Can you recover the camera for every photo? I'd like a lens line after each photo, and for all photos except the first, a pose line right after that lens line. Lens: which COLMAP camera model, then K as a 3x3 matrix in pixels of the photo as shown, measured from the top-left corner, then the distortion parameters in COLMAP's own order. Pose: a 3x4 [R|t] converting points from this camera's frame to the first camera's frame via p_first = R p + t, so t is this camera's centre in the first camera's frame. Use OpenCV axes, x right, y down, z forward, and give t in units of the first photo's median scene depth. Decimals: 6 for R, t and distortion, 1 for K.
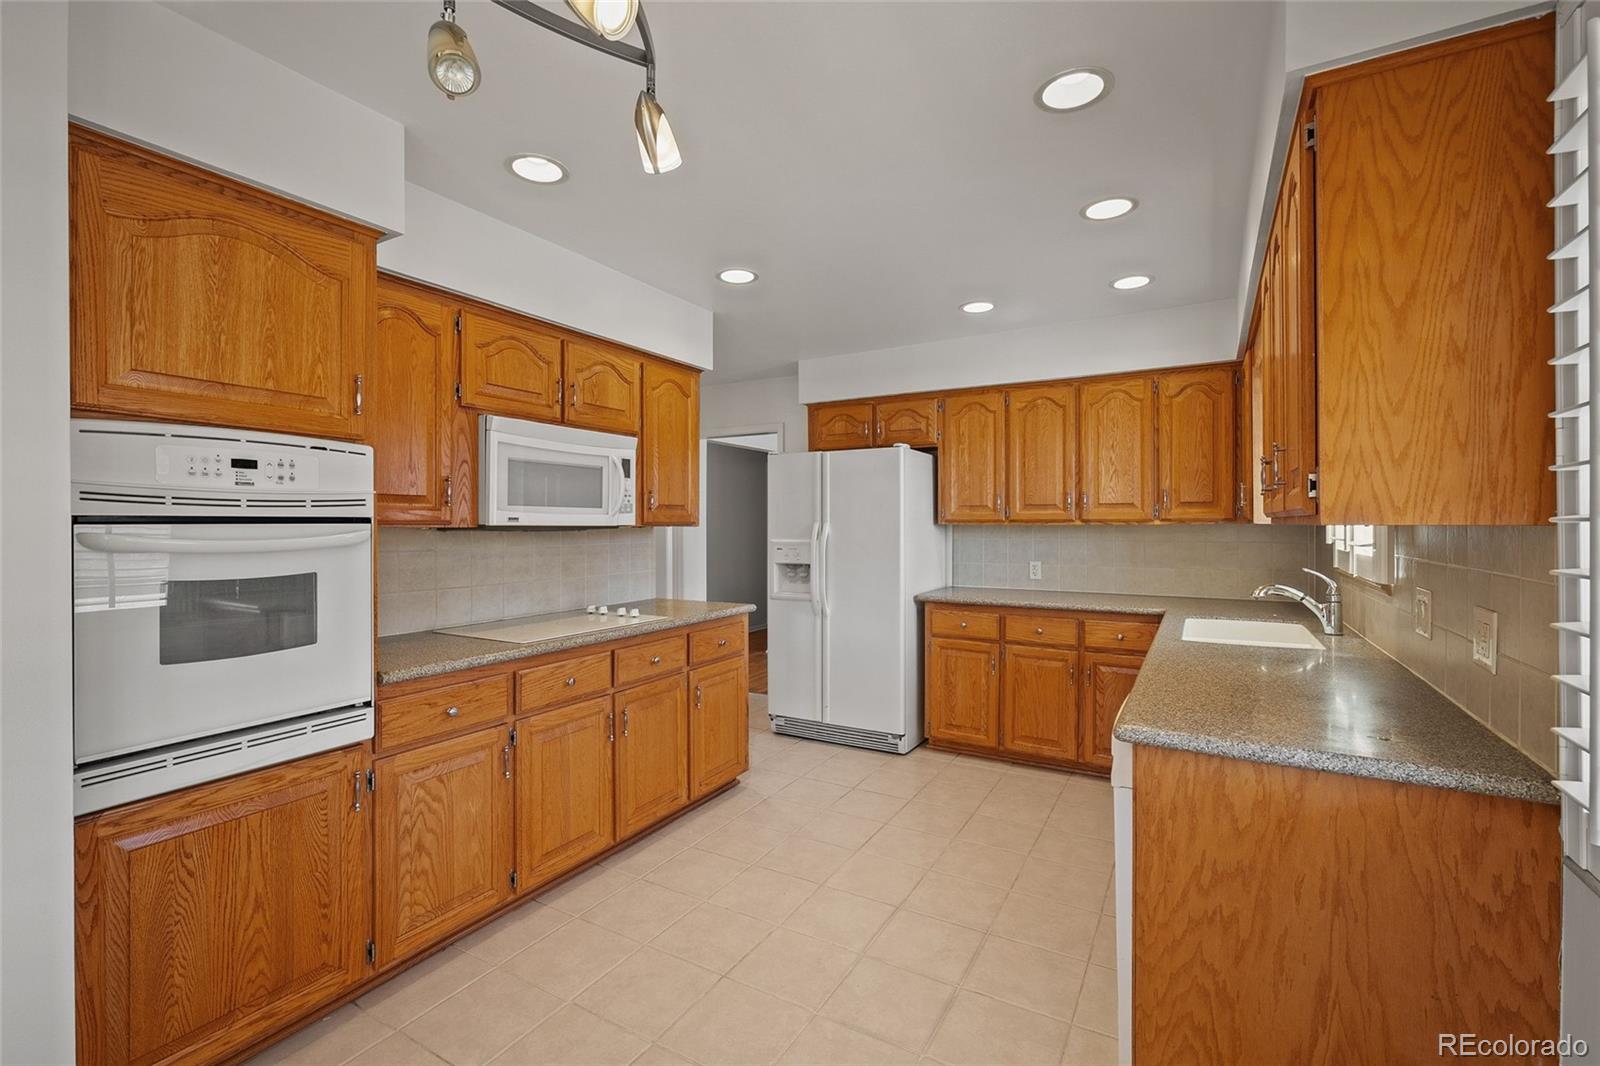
lens RADIAL K [[736.0, 0, 773.8], [0, 736.0, 522.5], [0, 0, 1]] dist [-0.000064, 0.000067]
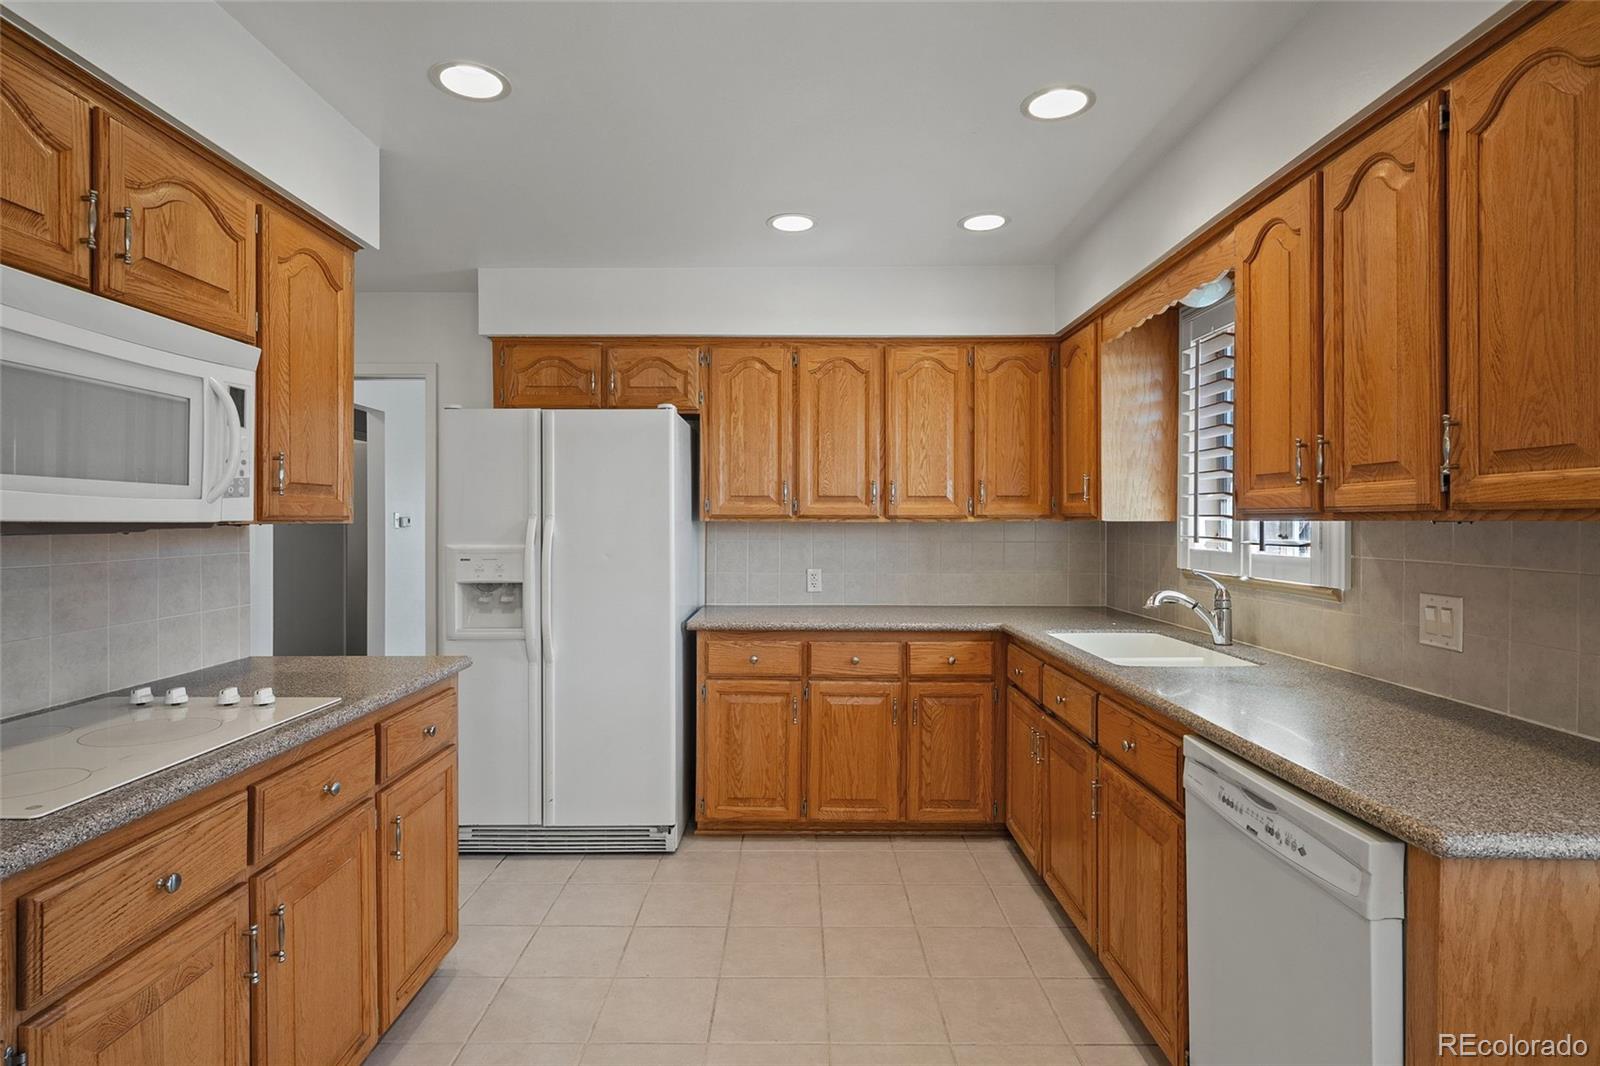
lens RADIAL K [[861.9, 0, 802.4], [0, 861.9, 522.3], [0, 0, 1]] dist [0.004018, -0.000381]
pose [[0.849030, 0.001538, 0.528343, -0.157851], [-0.003020, 0.999994, 0.001941, 0.001900], [-0.528336, -0.003244, 0.849029, 0.258342]]
